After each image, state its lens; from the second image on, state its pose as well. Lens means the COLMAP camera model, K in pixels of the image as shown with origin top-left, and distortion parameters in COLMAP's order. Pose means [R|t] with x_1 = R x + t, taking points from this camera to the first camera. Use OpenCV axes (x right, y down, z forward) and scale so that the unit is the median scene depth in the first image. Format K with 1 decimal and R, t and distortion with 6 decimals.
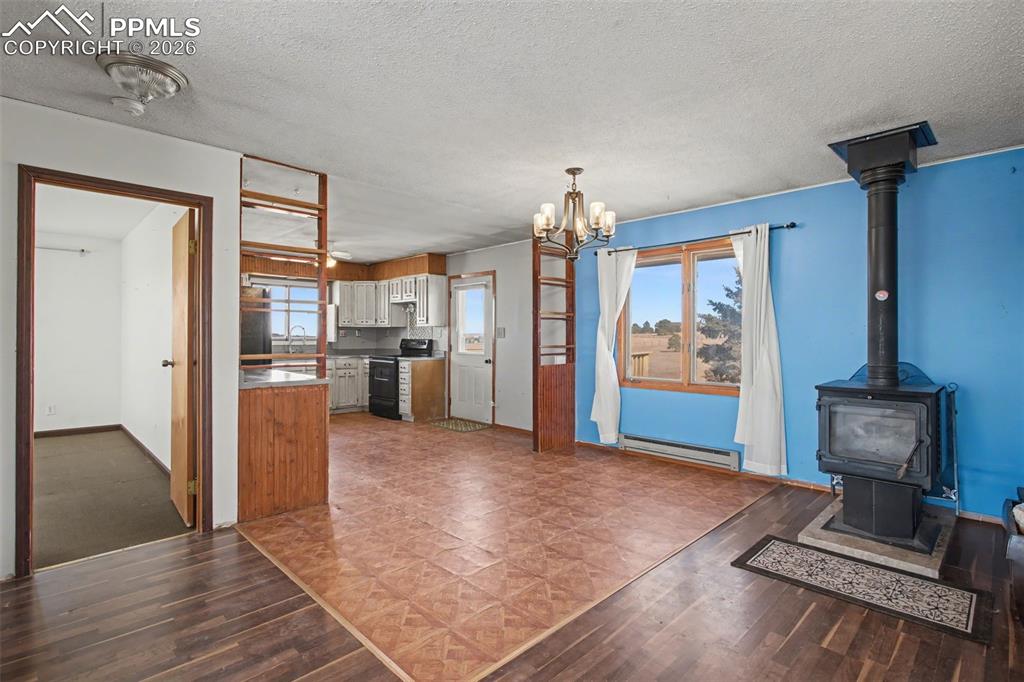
lens RADIAL K [[496.8, 0, 509.0], [0, 496.8, 334.5], [0, 0, 1]] dist [-0.000578, -0.000230]
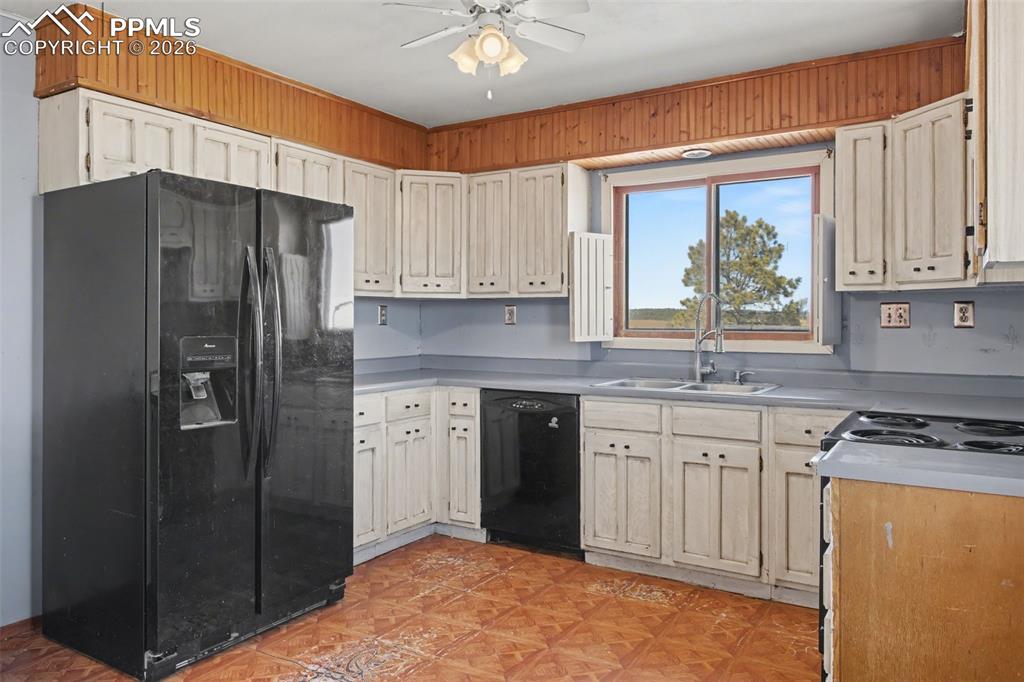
lens RADIAL K [[719.2, 0, 510.0], [0, 719.2, 321.2], [0, 0, 1]] dist [-0.012251, -0.002352]
pose [[0.240785, -0.000735, -0.970578, 0.007735], [-0.001910, 0.999997, -0.001232, 0.002186], [0.970577, 0.002151, 0.240783, 0.828427]]
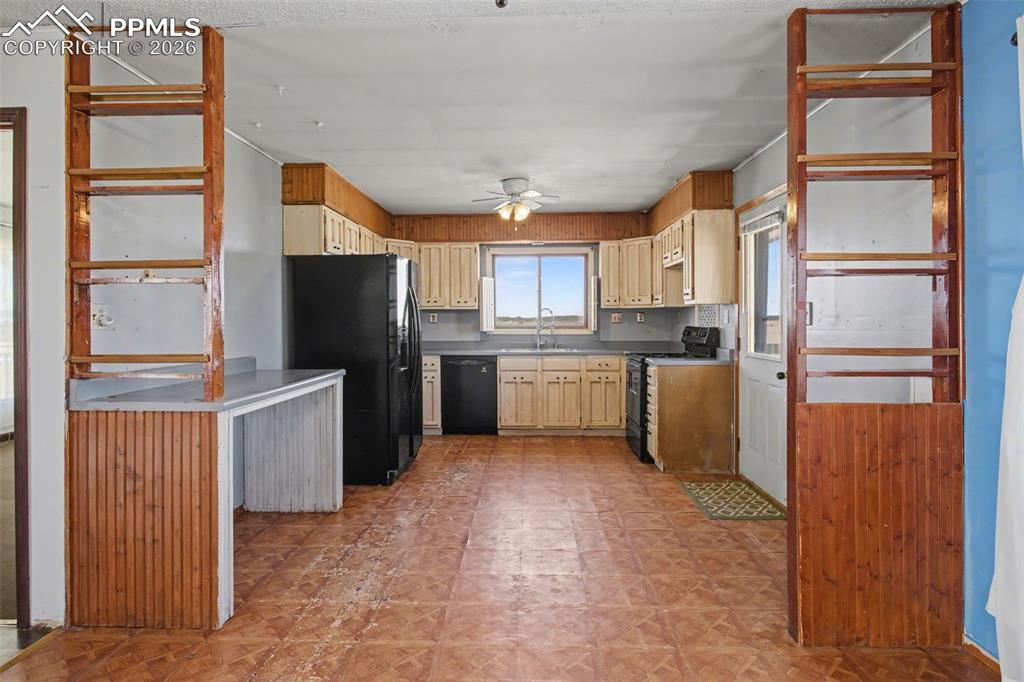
lens RADIAL K [[575.9, 0, 506.0], [0, 575.9, 320.2], [0, 0, 1]] dist [0.003352, -0.000625]
pose [[0.690029, -0.003462, -0.723774, 0.161043], [0.004660, 0.999989, -0.000341, 0.000520], [0.723767, -0.003138, 0.690037, 0.411063]]
